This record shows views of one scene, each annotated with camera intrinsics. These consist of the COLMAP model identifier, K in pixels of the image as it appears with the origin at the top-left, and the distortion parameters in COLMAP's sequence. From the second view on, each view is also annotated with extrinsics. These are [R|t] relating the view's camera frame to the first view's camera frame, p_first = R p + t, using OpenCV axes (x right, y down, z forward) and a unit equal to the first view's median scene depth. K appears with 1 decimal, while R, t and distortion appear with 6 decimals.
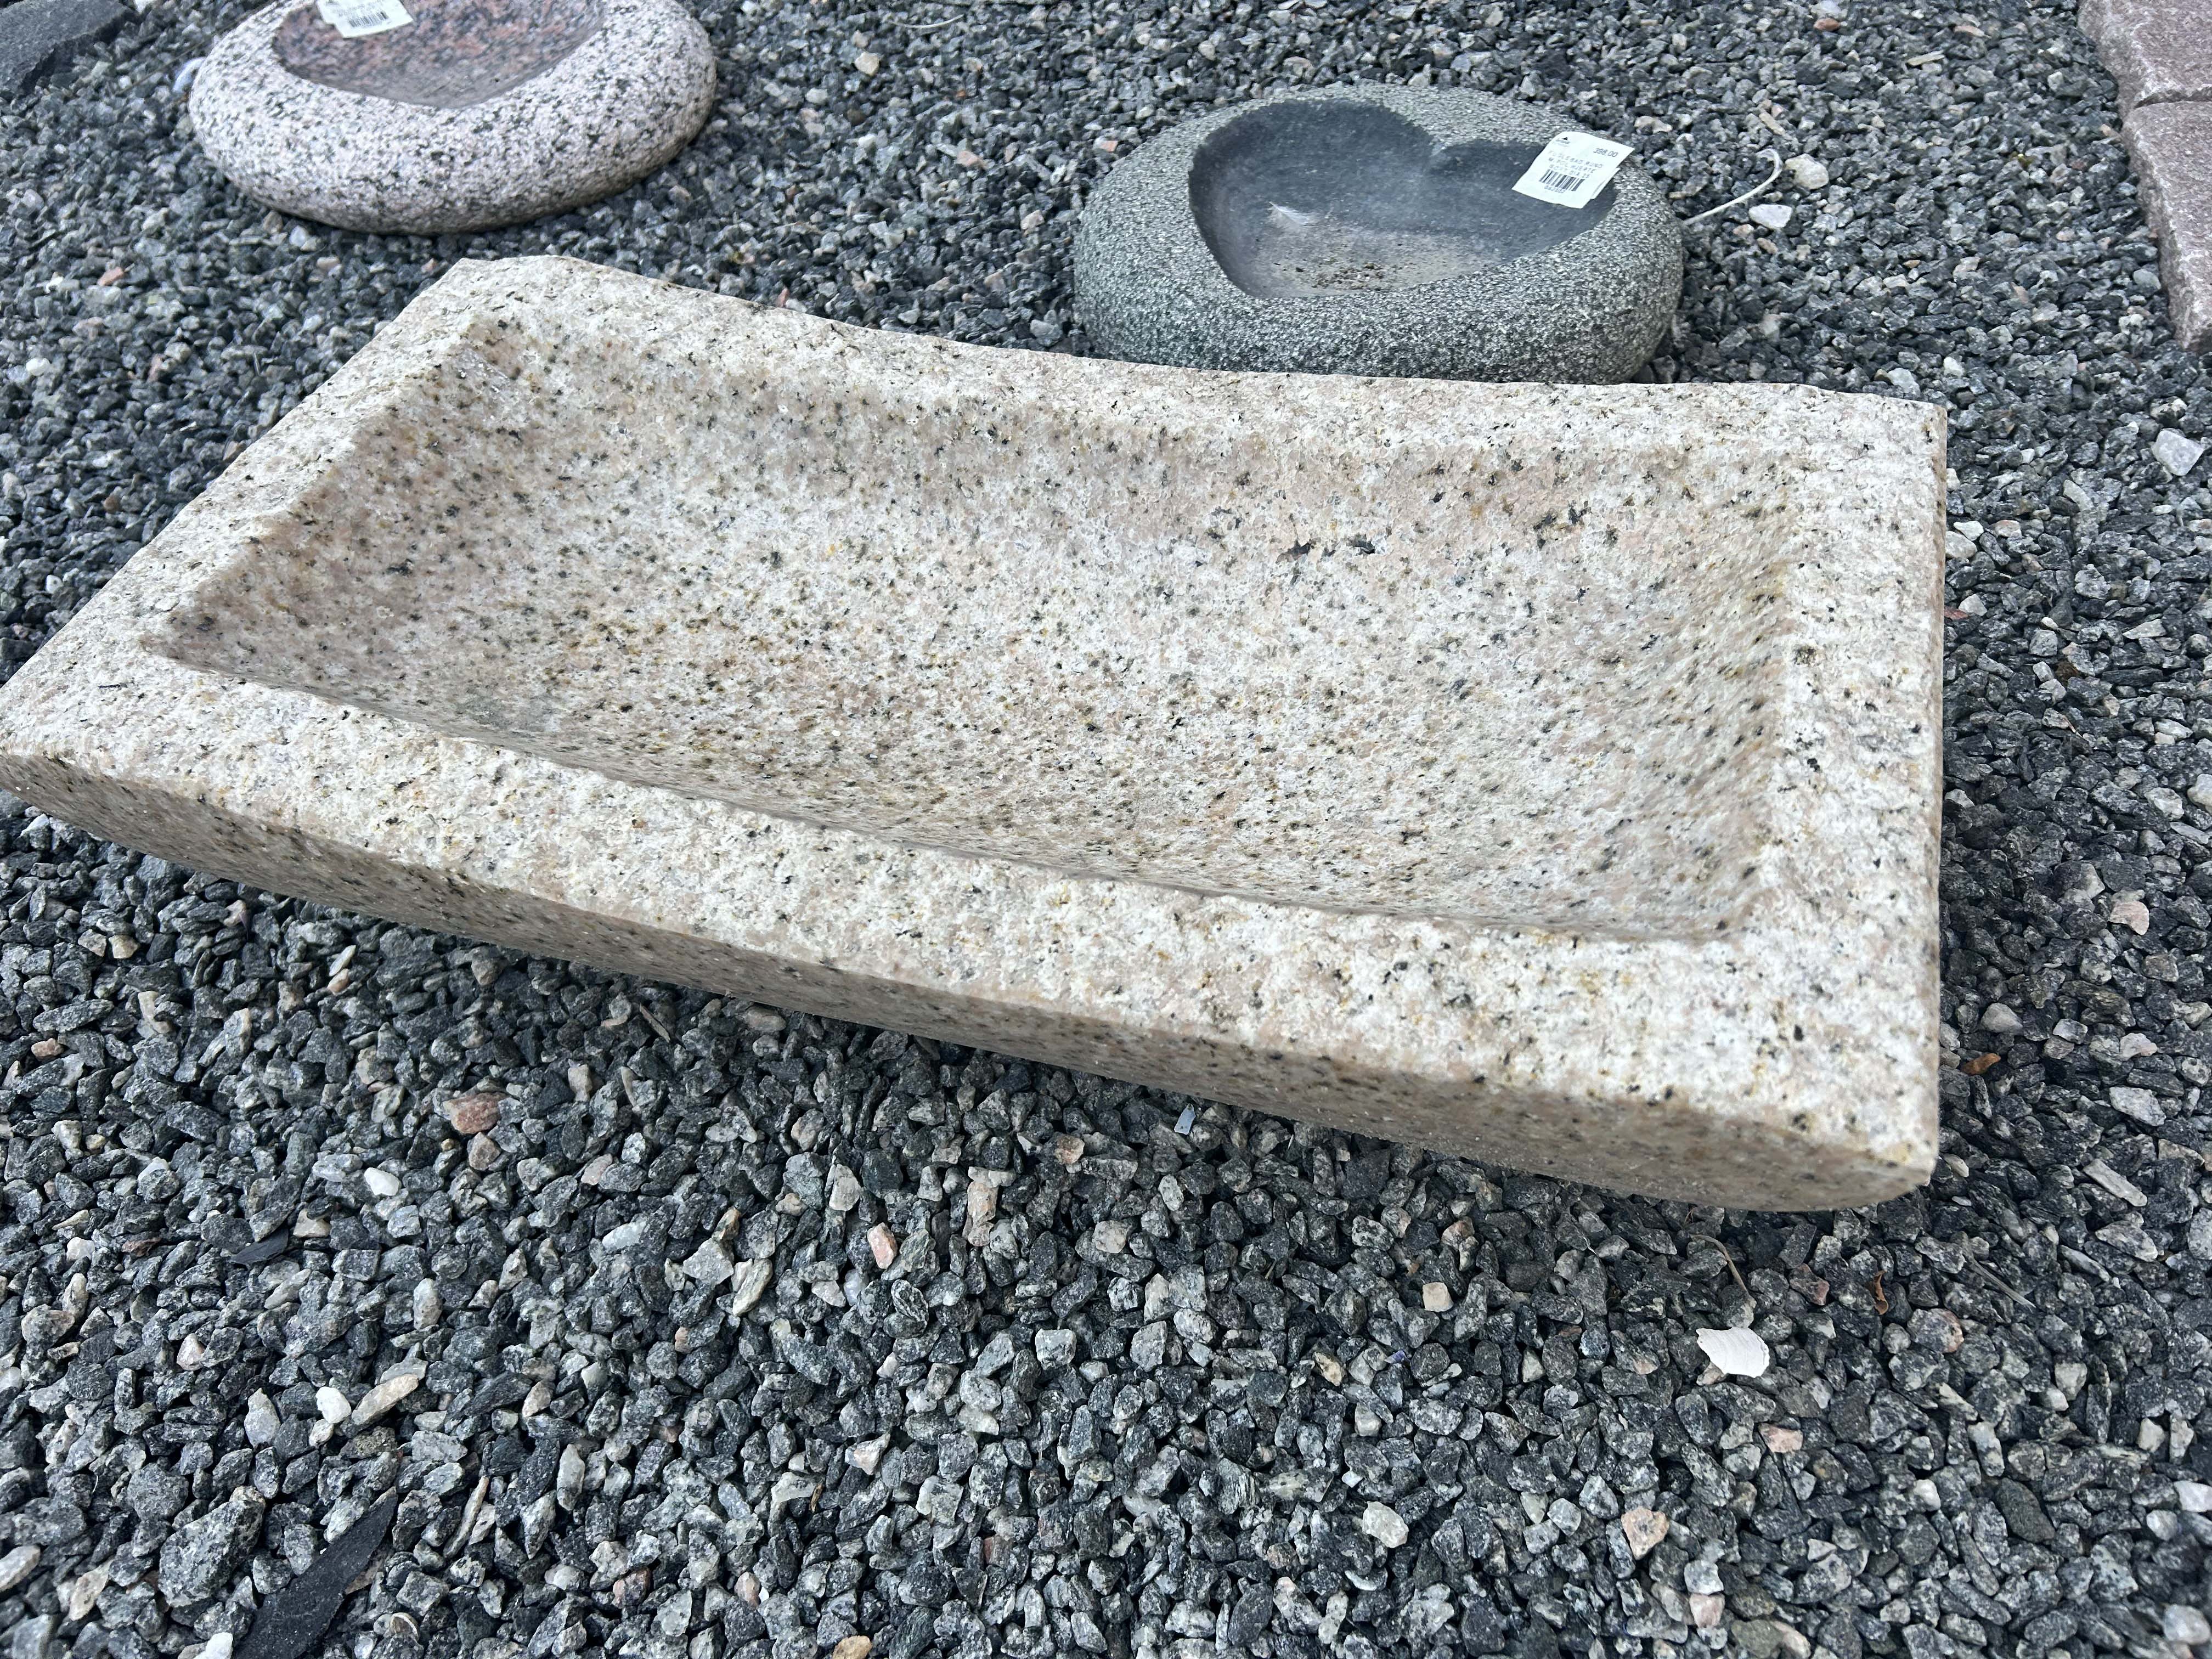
lens RADIAL K [[1647.7, 0, 1106.0], [0, 1647.7, 829.5], [0, 0, 1]] dist [0.037340, -0.051921]
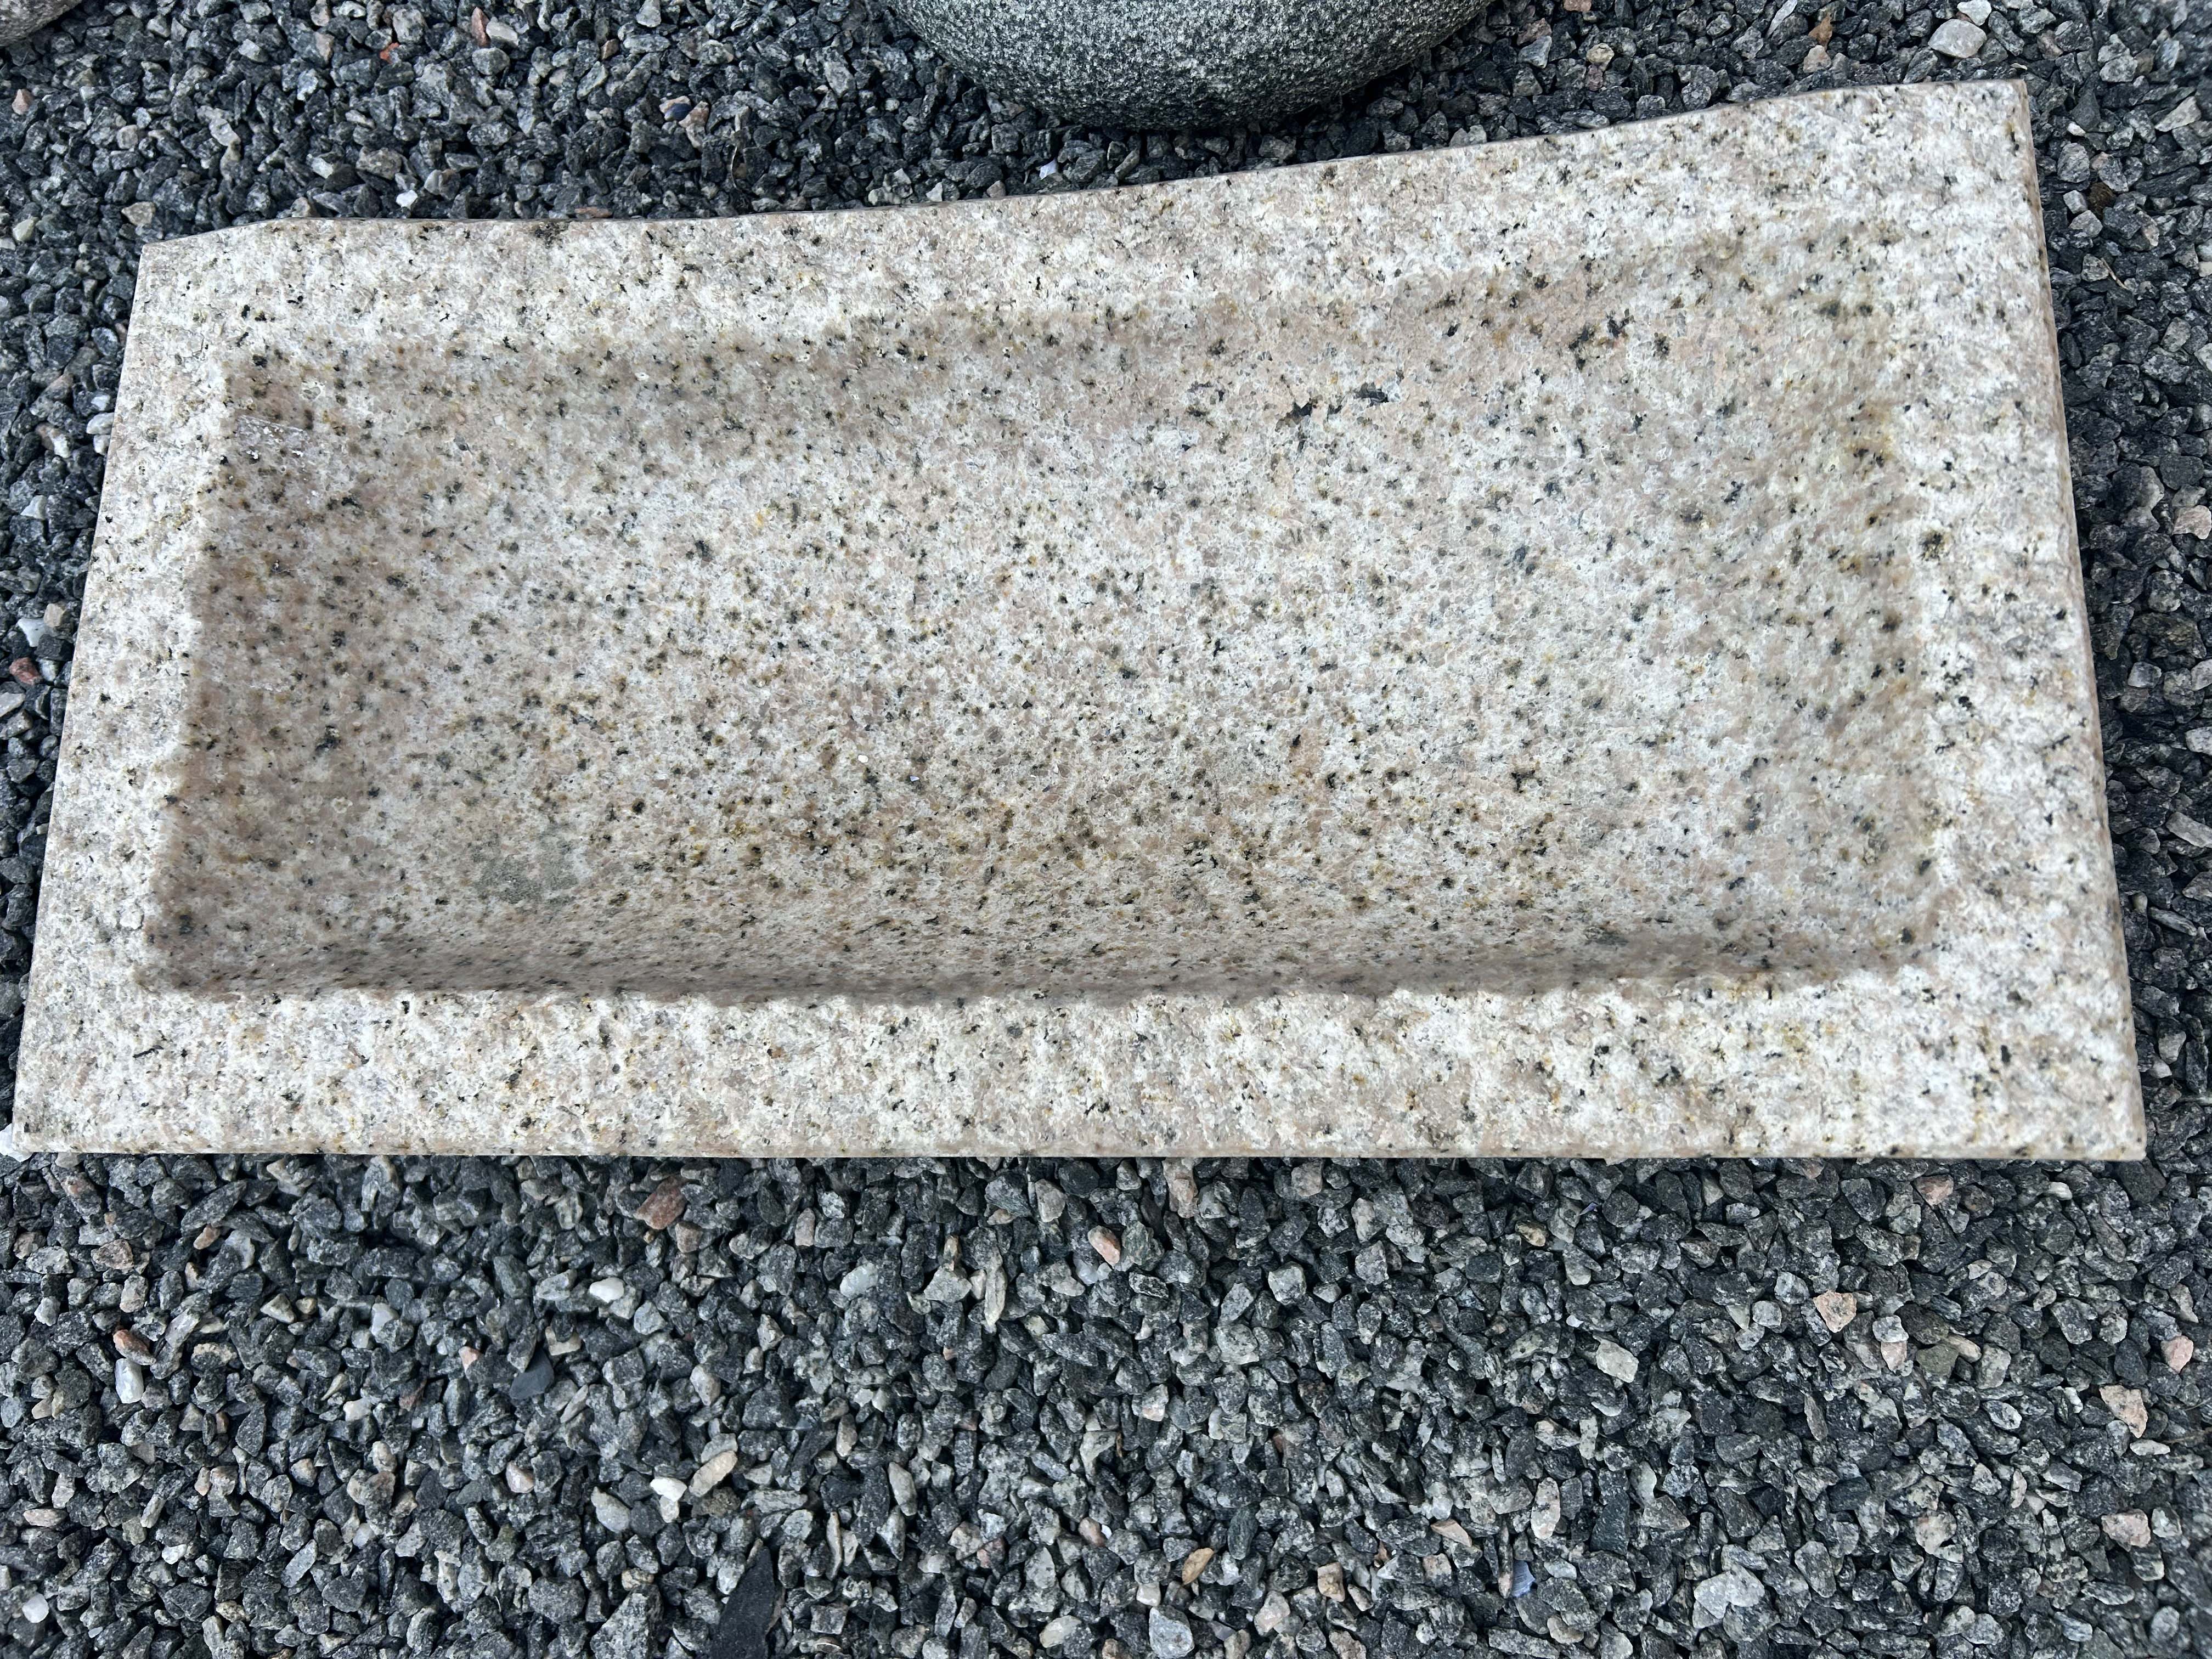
lens RADIAL K [[1653.0, 0, 1100.0], [0, 1653.0, 884.3], [0, 0, 1]] dist [0.024021, -0.033151]
pose [[0.952599, -0.304227, -0.001313, -0.065582], [0.271222, 0.847282, 0.456676, -0.439068], [-0.137821, -0.435385, 0.889632, 0.145775]]
